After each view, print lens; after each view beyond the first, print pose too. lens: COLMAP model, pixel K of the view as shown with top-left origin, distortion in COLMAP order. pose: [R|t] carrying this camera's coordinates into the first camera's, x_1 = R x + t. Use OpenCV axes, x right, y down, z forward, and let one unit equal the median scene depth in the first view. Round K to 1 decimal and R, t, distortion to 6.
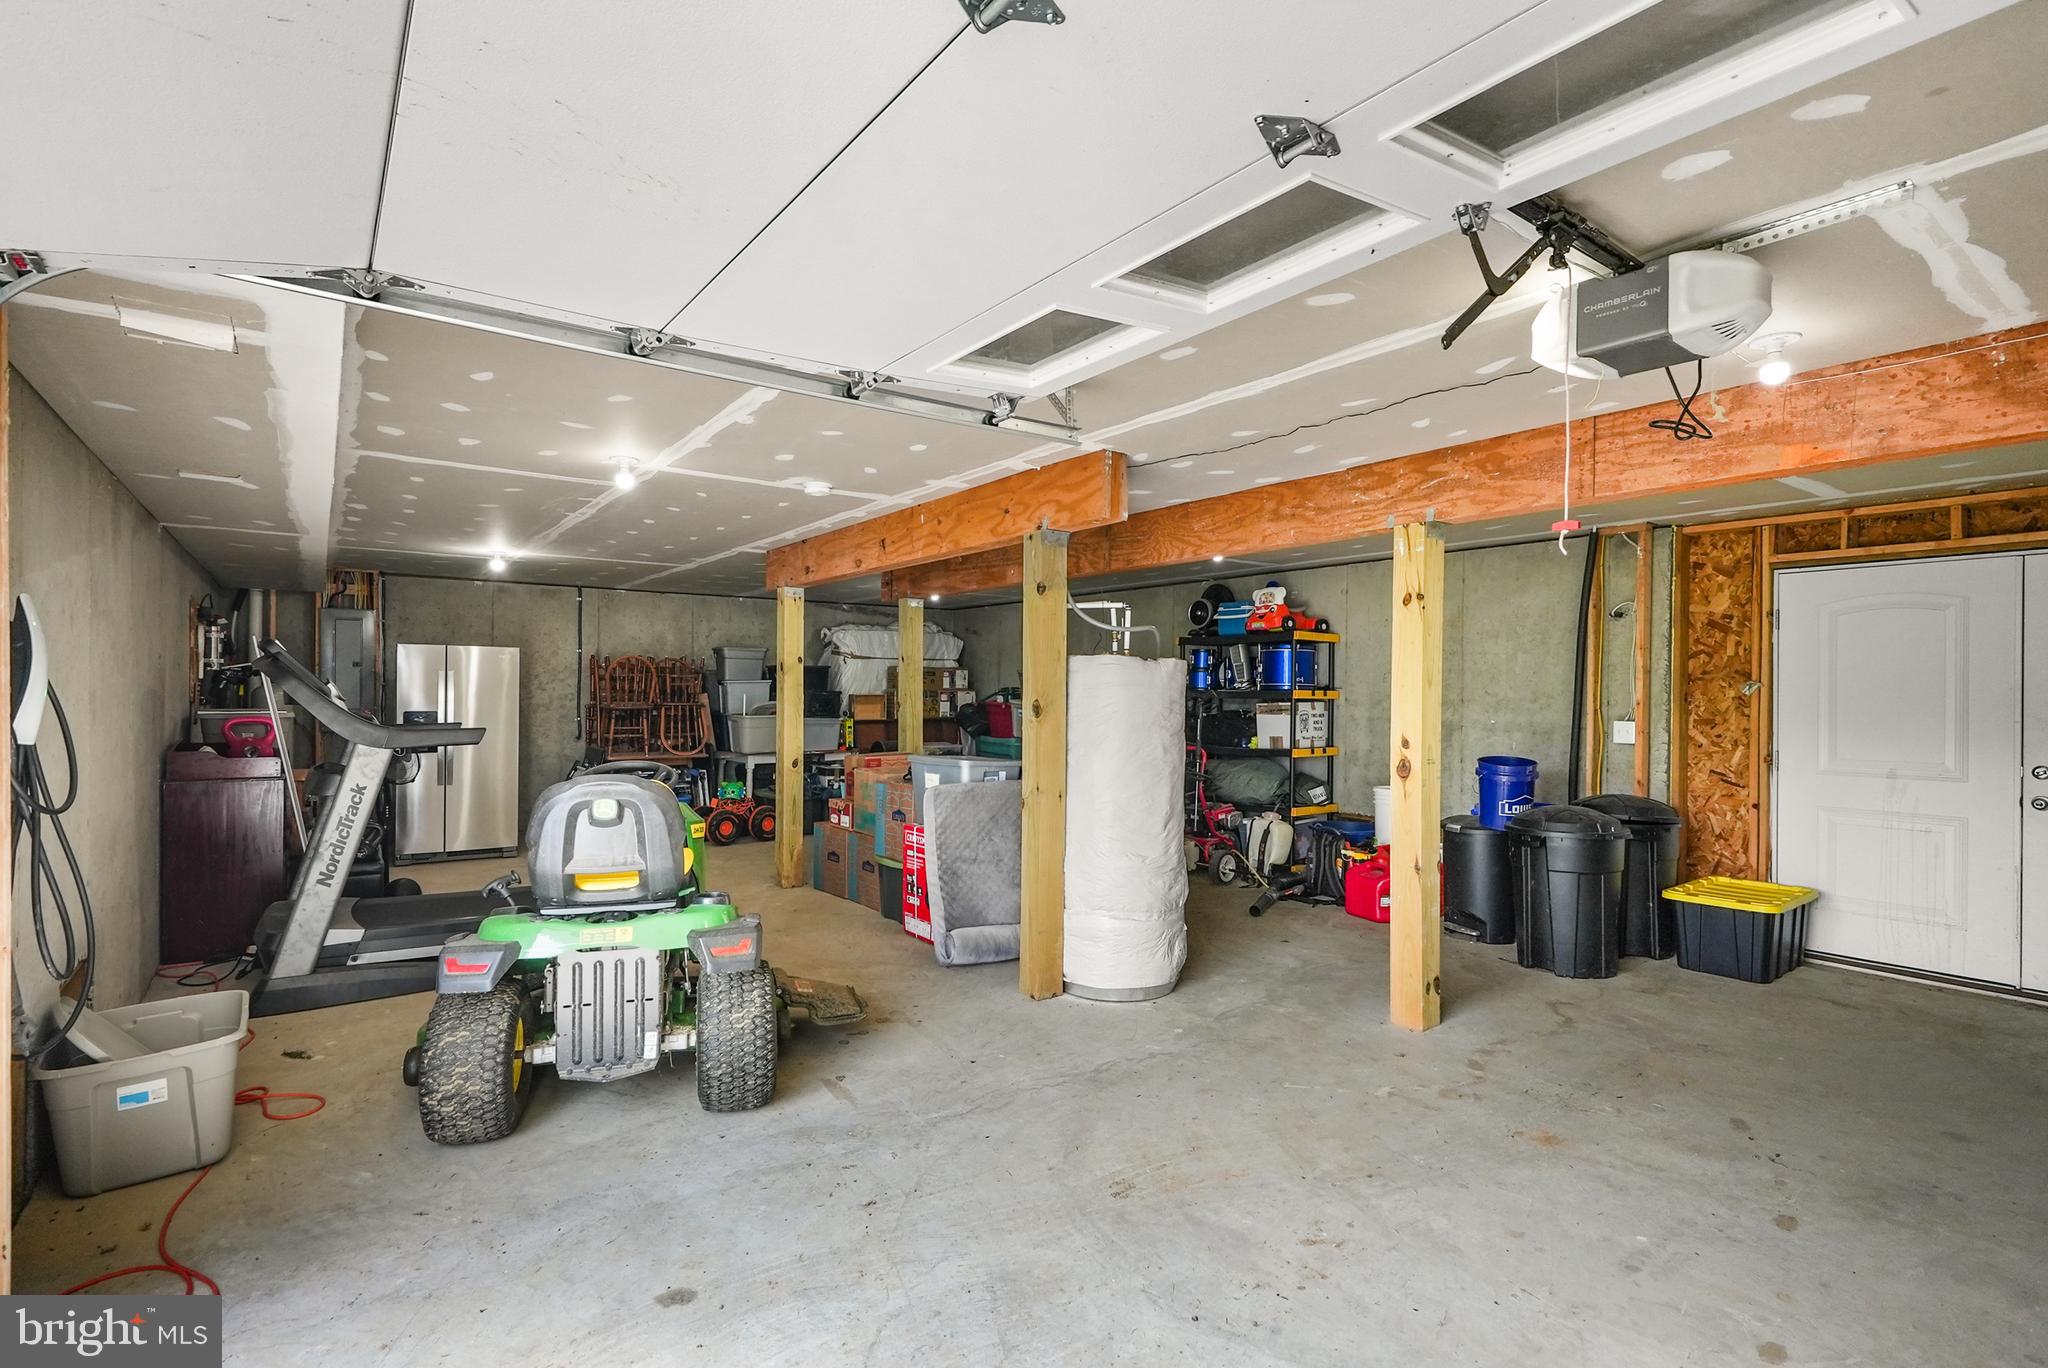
lens RADIAL K [[973.7, 0, 1024.0], [0, 973.7, 684.0], [0, 0, 1]] dist [-0.000382, 0.001203]
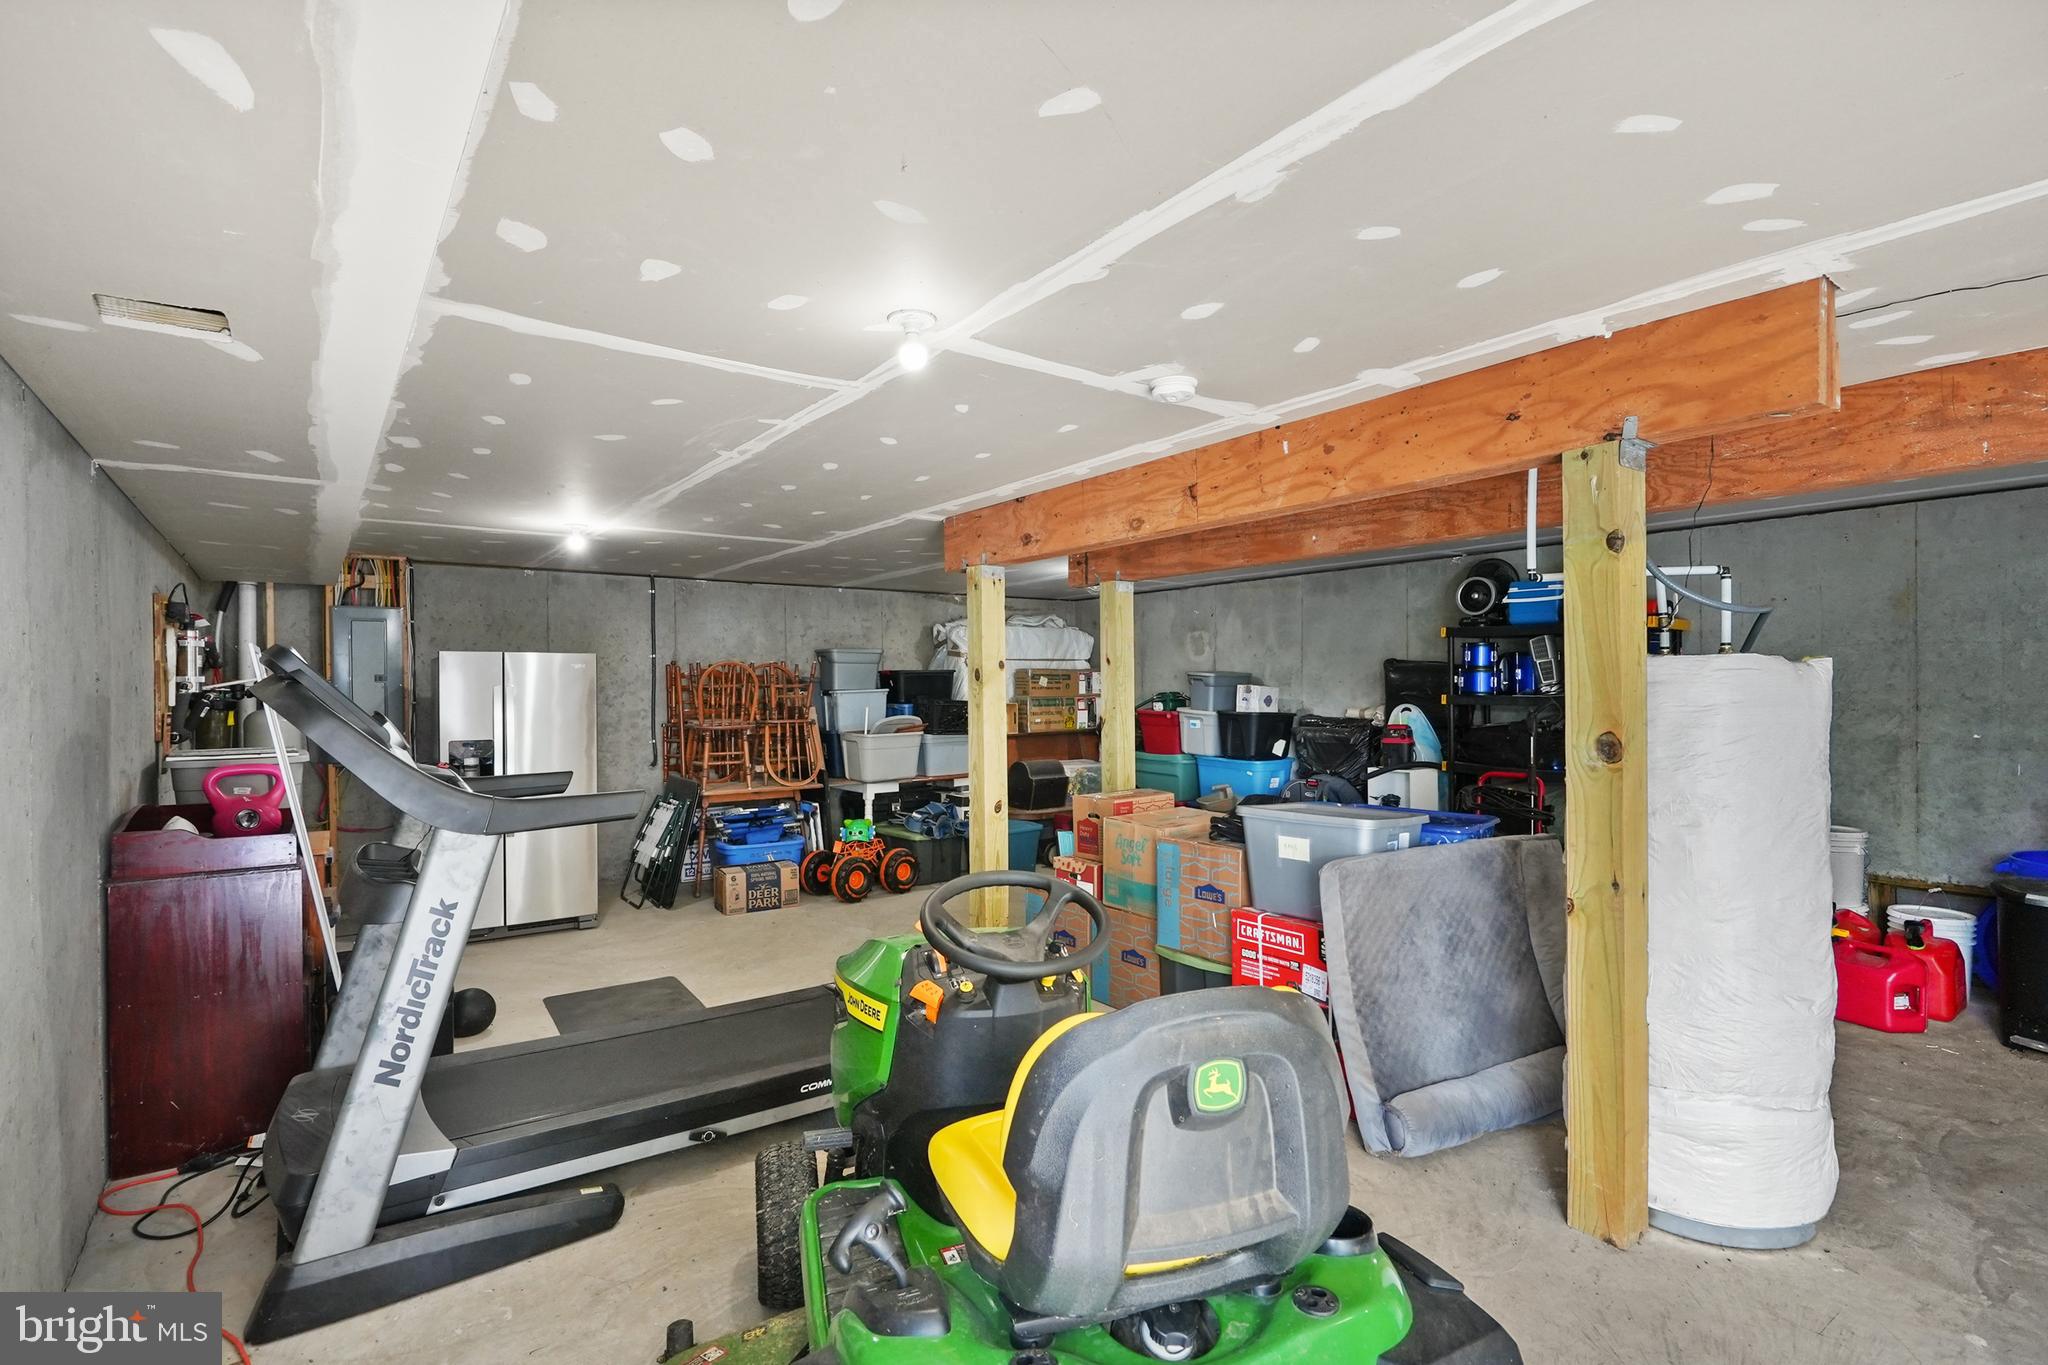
lens RADIAL K [[969.9, 0, 1024.0], [0, 969.9, 682.5], [0, 0, 1]] dist [0.000462, -0.000111]
pose [[0.999826, -0.015325, 0.010633, -0.269588], [0.015304, 0.999881, 0.002062, -0.015776], [-0.010663, -0.001899, 0.999941, 0.332267]]
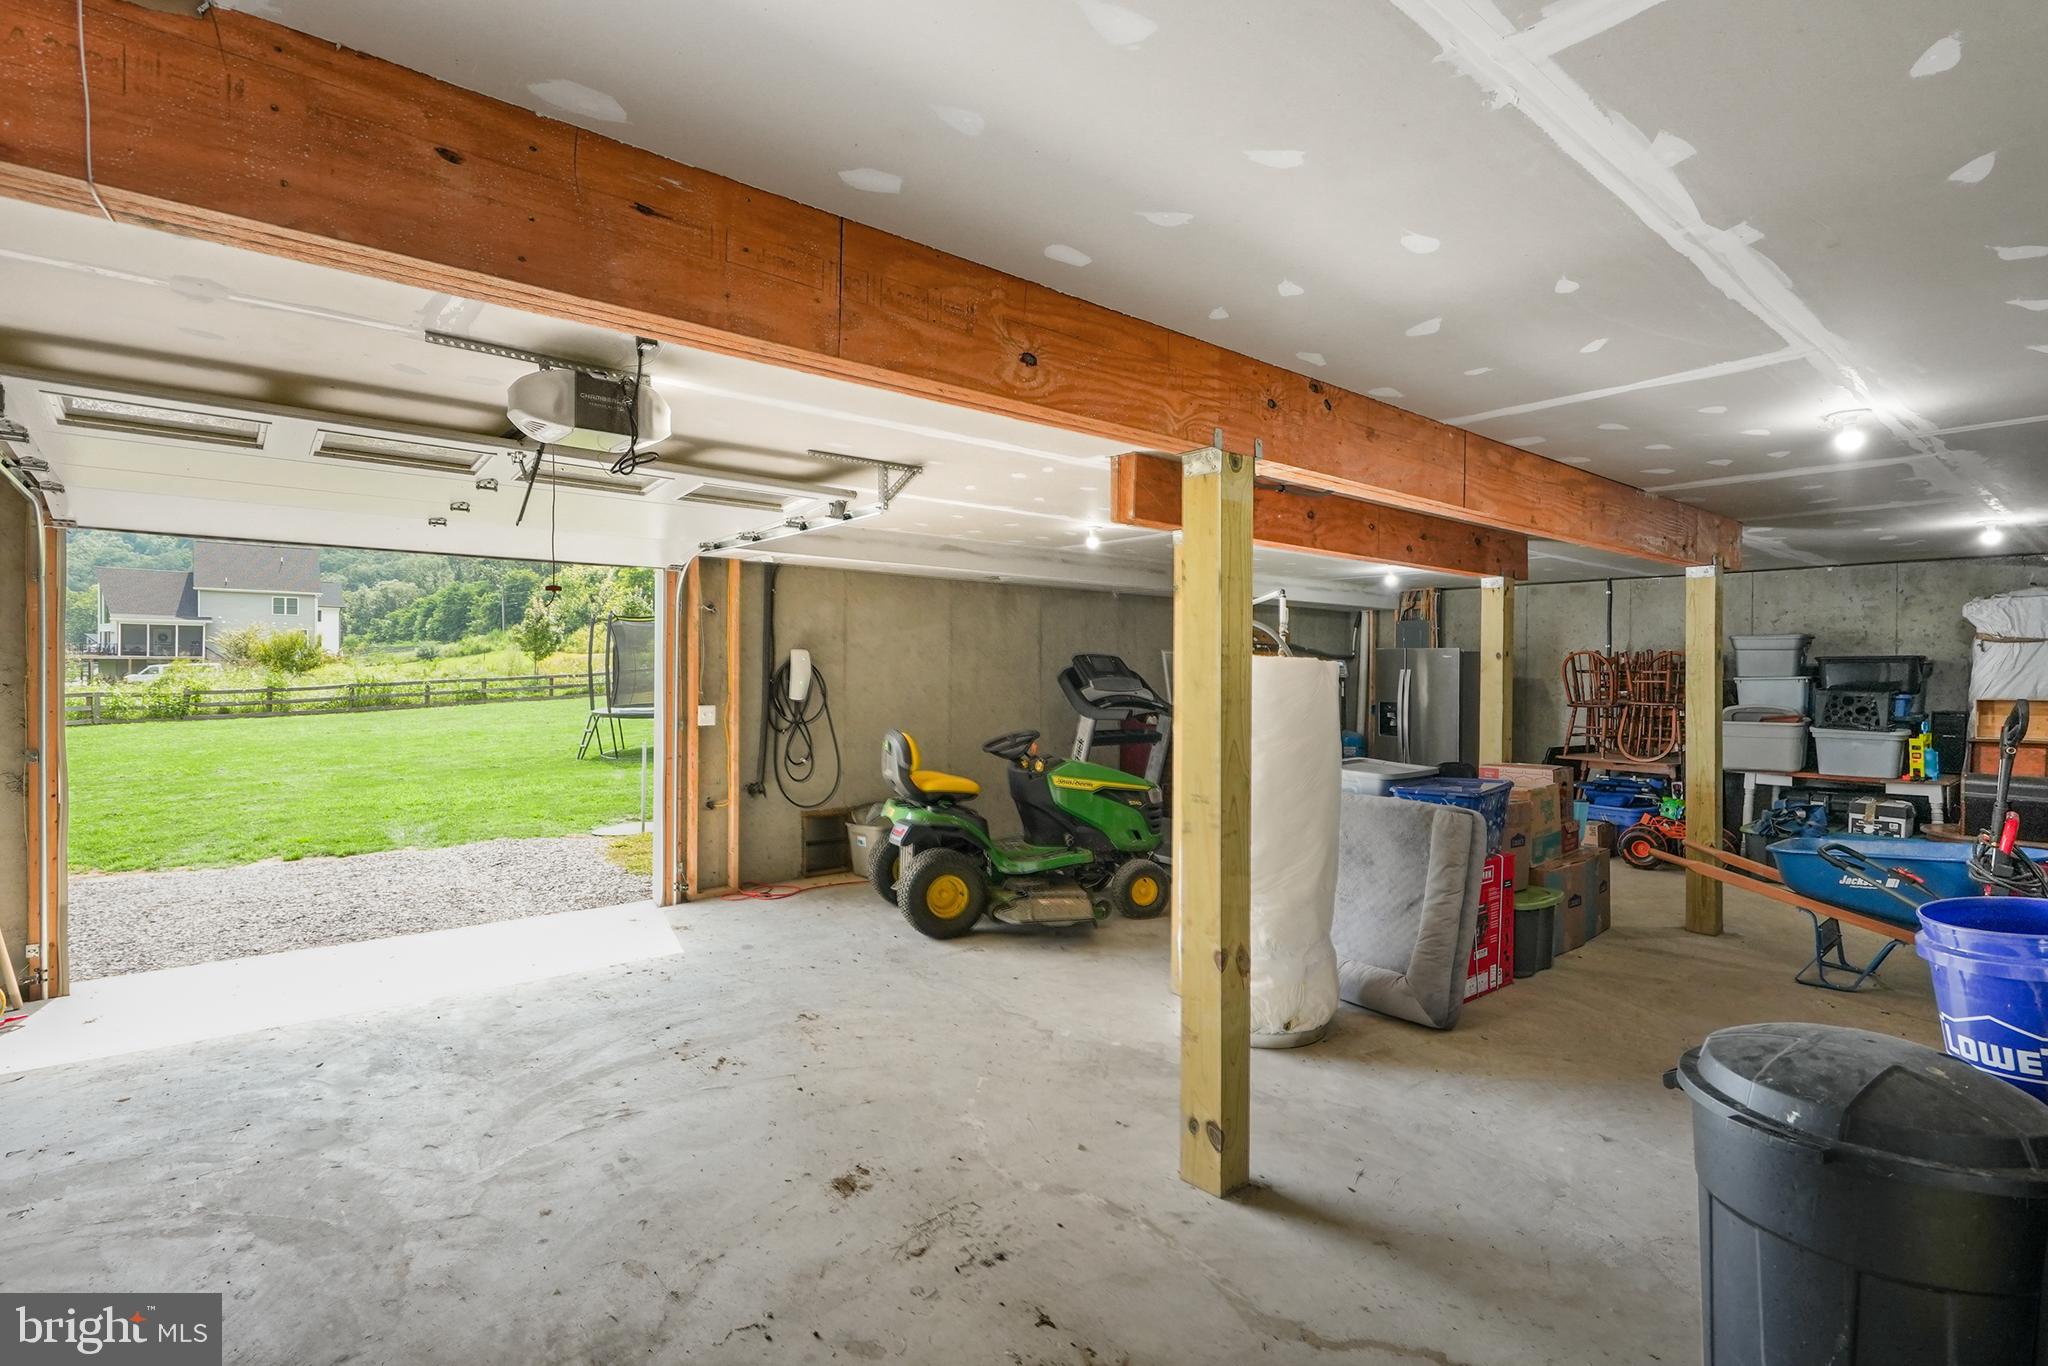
lens RADIAL K [[973.7, 0, 1024.0], [0, 973.7, 683.0], [0, 0, 1]] dist [-0.000382, 0.001203]
pose [[0.060091, 0.007382, -0.998166, 0.799632], [-0.001501, 0.999972, 0.007305, -0.006007], [0.998192, 0.001059, 0.060101, 0.608559]]
